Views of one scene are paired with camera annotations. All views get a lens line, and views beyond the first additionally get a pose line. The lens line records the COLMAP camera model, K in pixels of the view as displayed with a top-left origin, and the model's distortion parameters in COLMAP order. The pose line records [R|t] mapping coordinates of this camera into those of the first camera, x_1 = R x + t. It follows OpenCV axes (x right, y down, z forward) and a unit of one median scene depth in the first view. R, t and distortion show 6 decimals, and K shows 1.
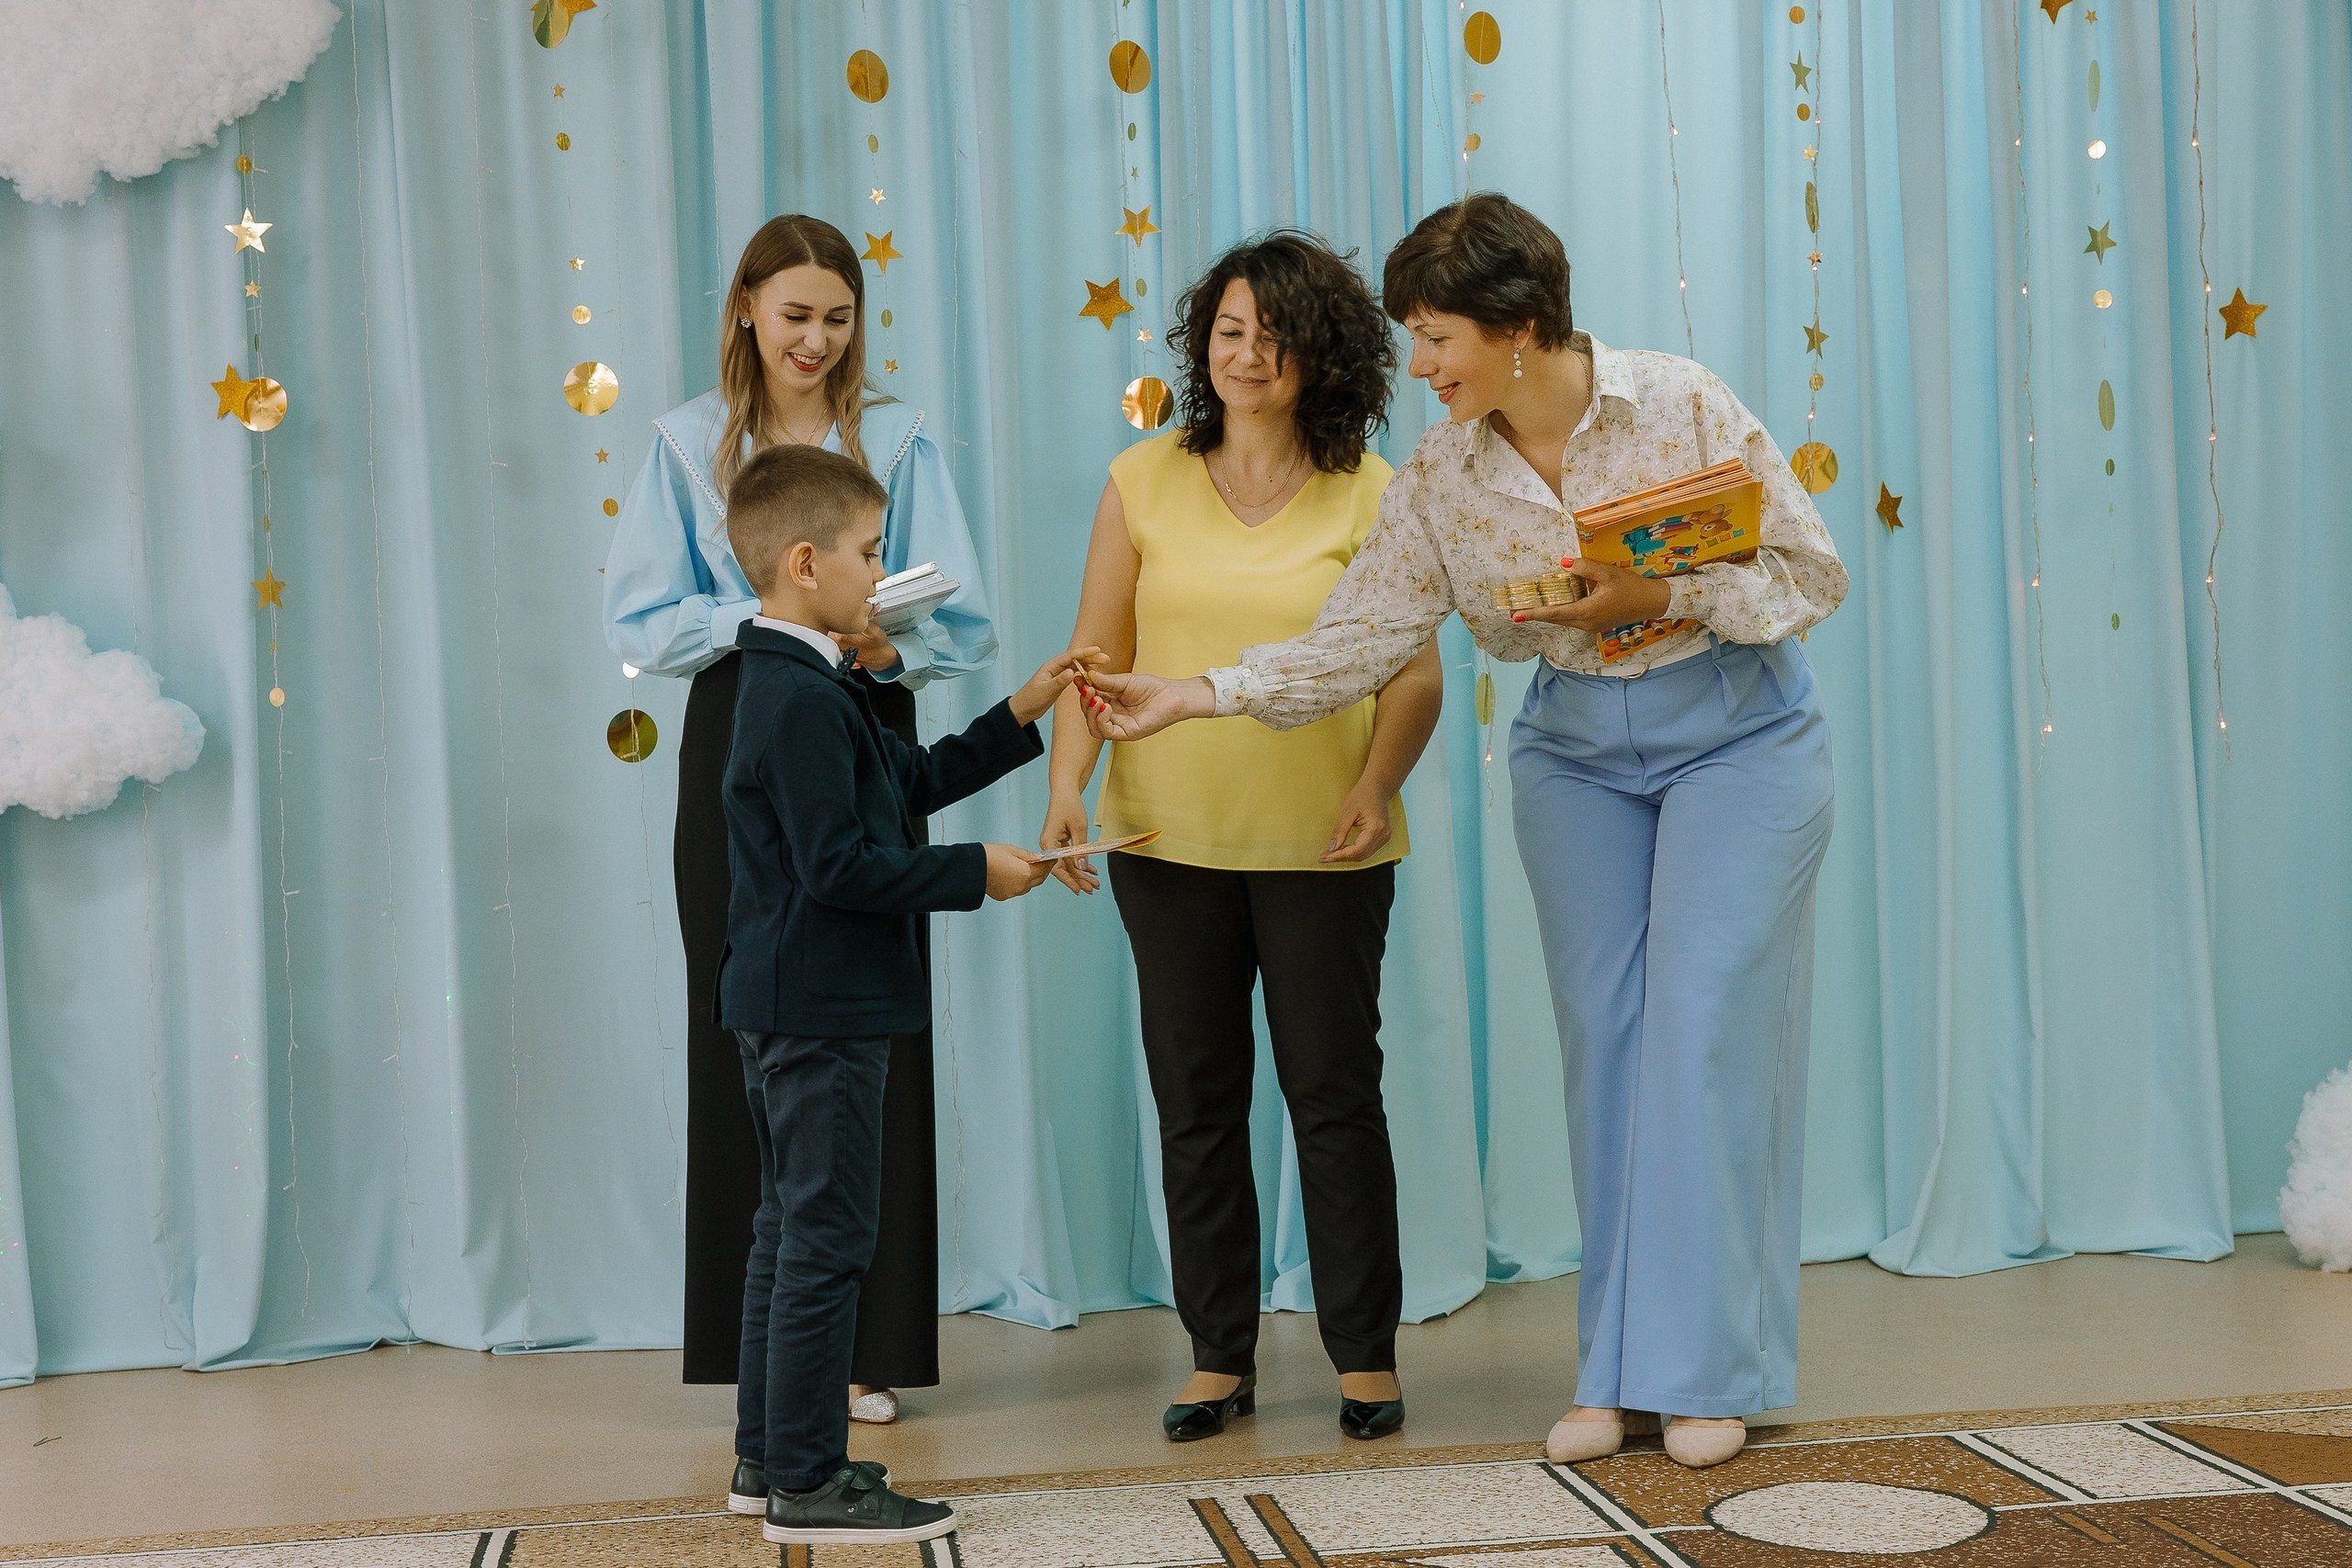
lens RADIAL K [[3333.2, 0, 1064.9], [0, 3333.2, 780.9], [0, 0, 1]] dist [0.024419, -0.000125]
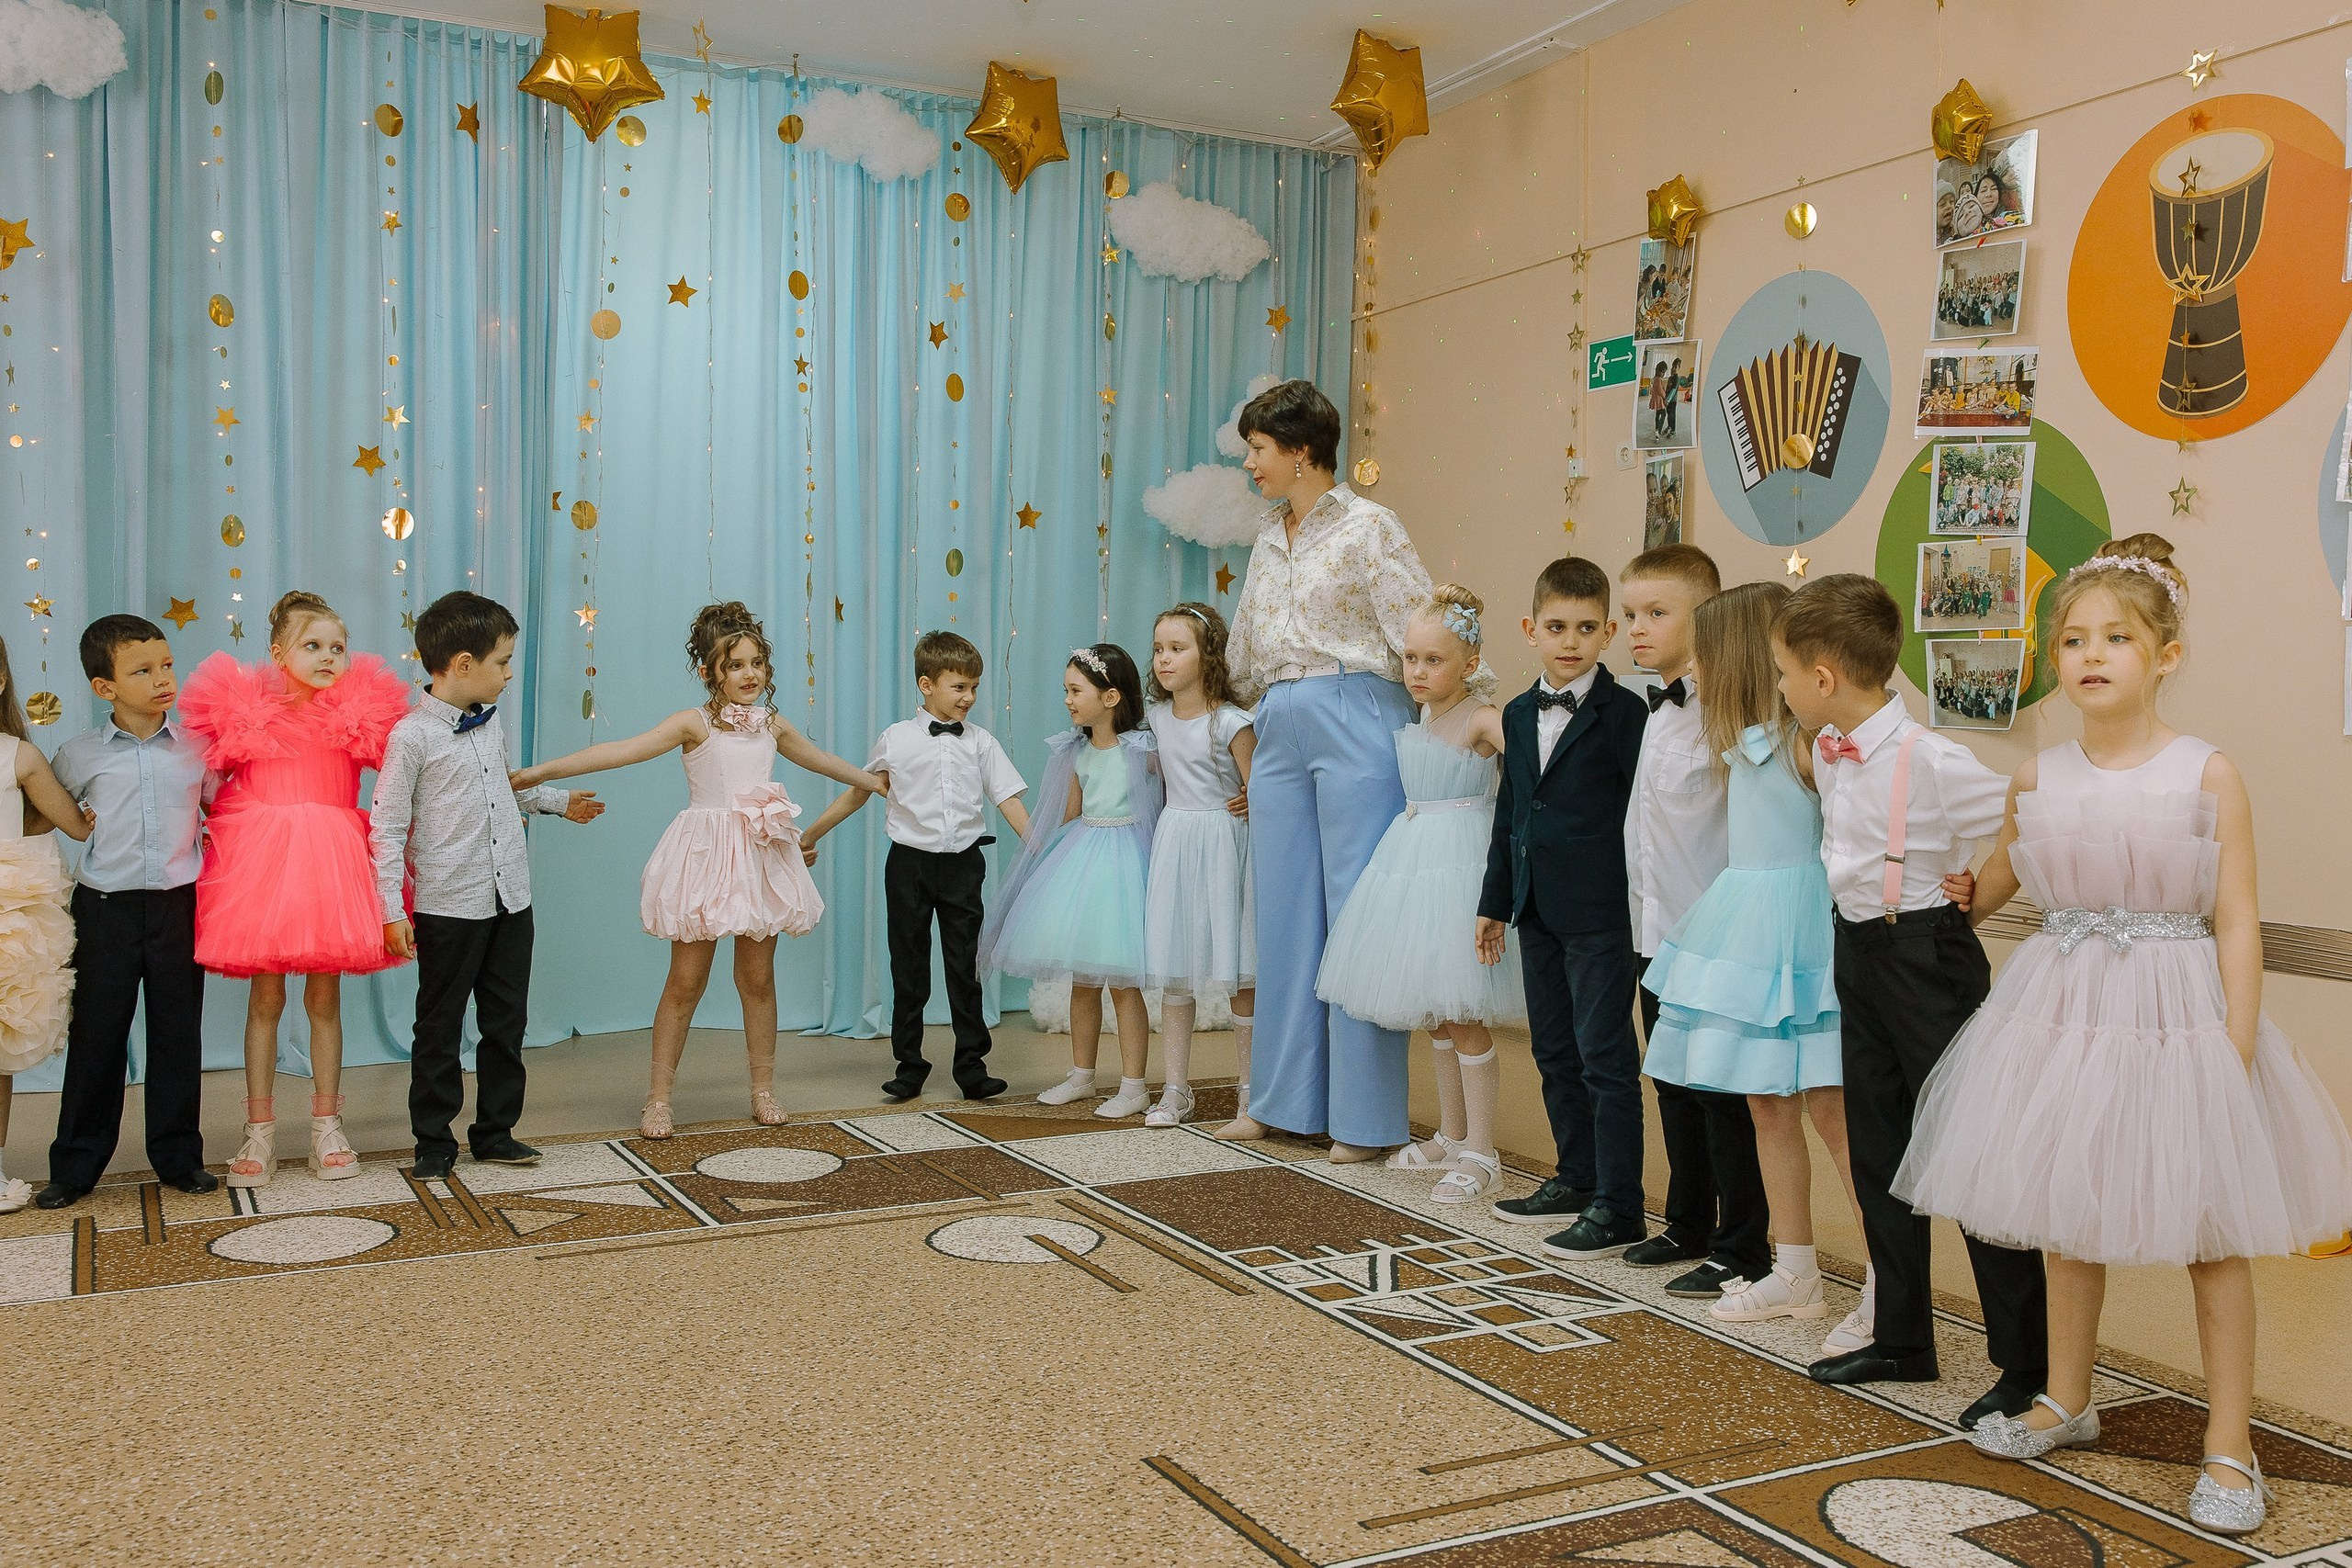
lens RADIAL K [[2164.3, 0, 1173.8], [0, 2164.3, 774.2], [0, 0, 1]] dist [0.000549, 0.016000]
pose [[0.930480, 0.034590, 0.364706, -0.006167], [-0.043295, 0.998939, 0.015717, -0.027656], [-0.363775, -0.030415, 0.930990, -0.201812]]
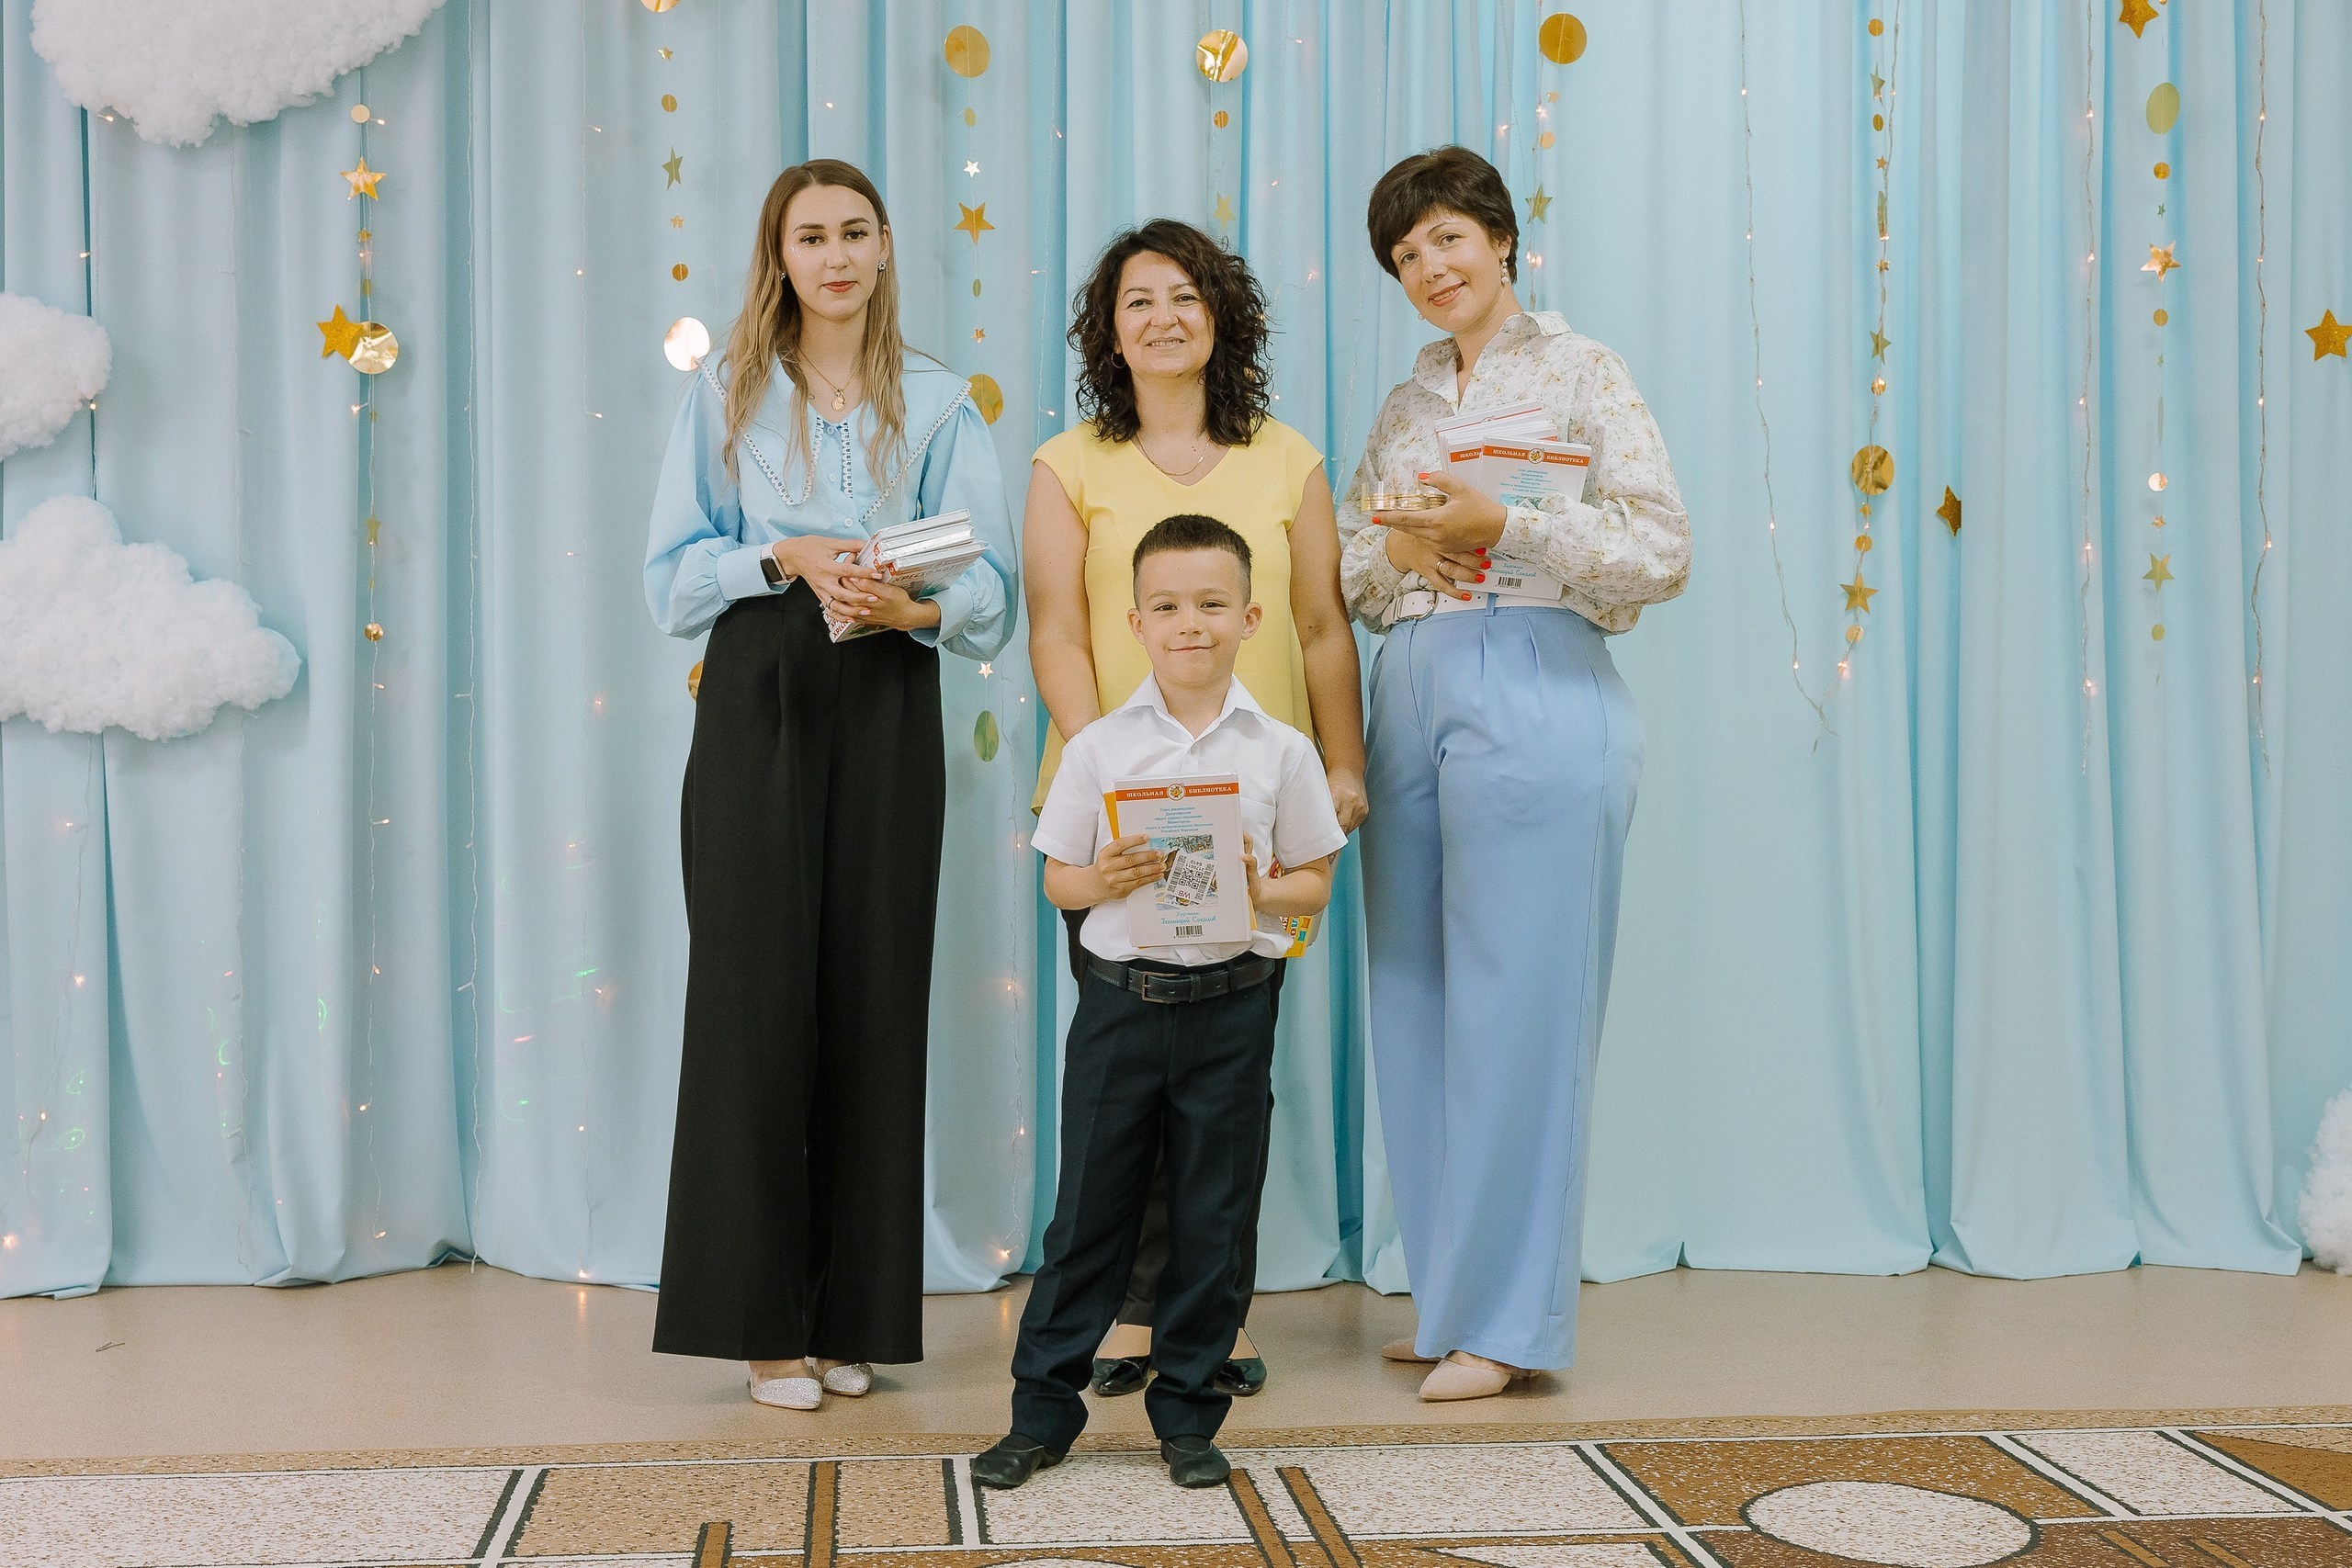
lens RADIAL K [[2909.1, 0, 1128.5], [0, 2909.1, 722.0], [0, 0, 1]] dist [-0.001259, 0.022608]
pose [[0.999137, 0.041401, -0.003248, 0.003575], [-0.041423, 0.999115, -0.007262, -0.000356], [0.002944, 0.007391, 0.999968, 0.133994]]
